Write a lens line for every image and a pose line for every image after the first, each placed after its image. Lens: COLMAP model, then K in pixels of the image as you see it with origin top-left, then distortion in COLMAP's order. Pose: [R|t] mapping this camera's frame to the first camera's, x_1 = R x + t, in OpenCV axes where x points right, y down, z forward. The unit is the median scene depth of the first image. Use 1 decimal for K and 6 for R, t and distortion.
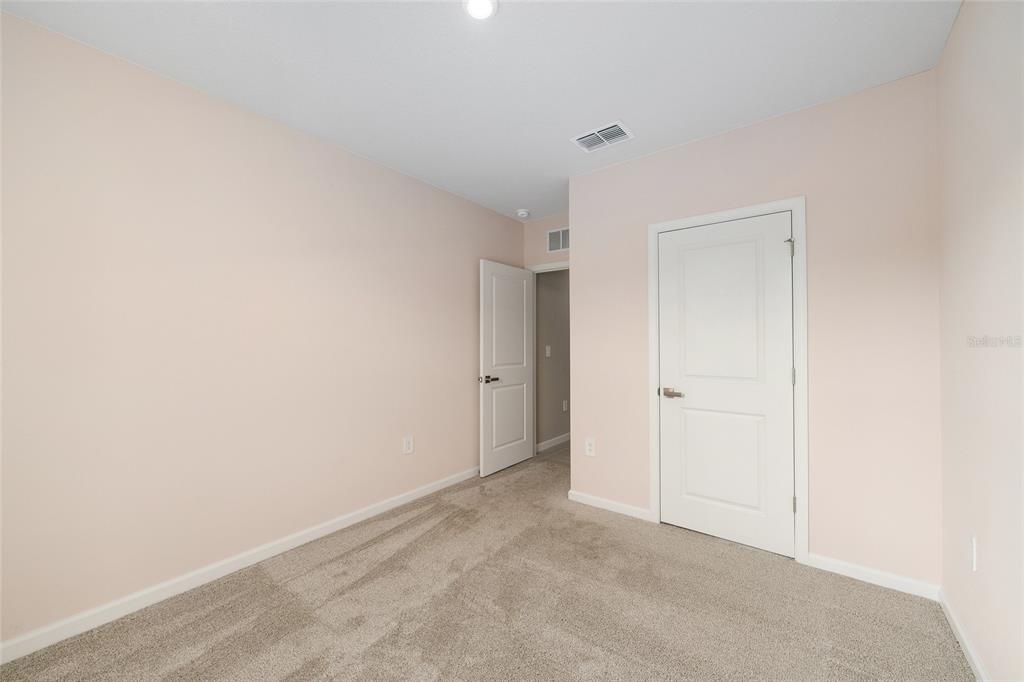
lens RADIAL K [[405.0, 0, 511.9], [0, 405.0, 337.8], [0, 0, 1]] dist [0.000286, 0.001022]
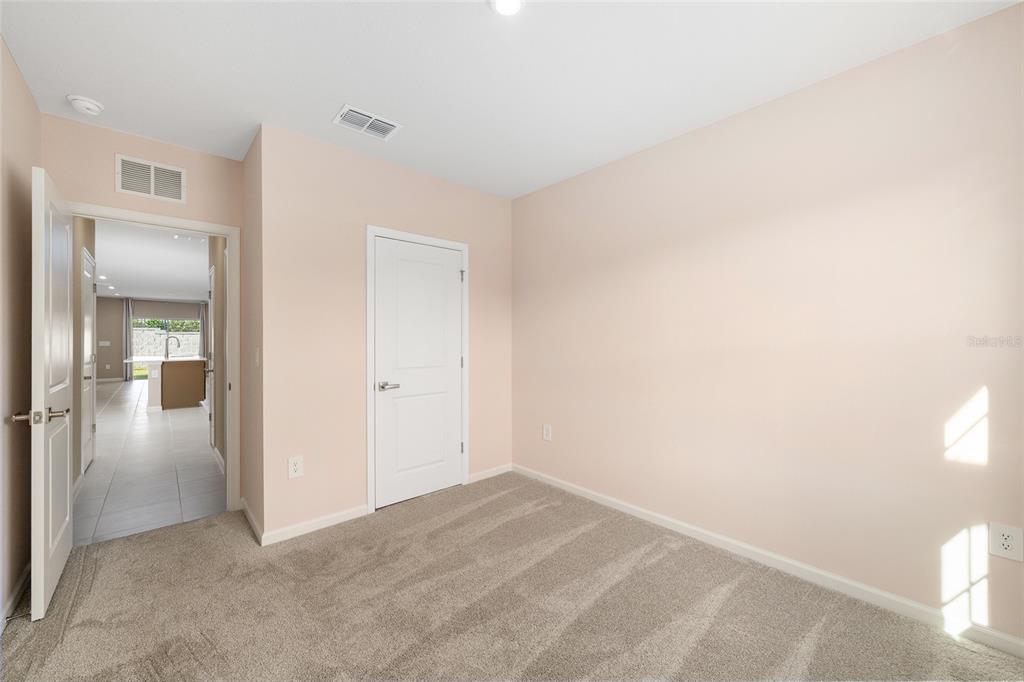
lens RADIAL K [[405.0, 0, 516.8], [0, 405.0, 336.9], [0, 0, 1]] dist [0.000286, 0.001022]
pose [[0.140925, 0.005256, 0.990006, -0.611641], [-0.009575, 0.999946, -0.003946, 0.004297], [-0.989974, -0.008923, 0.140968, 0.476135]]
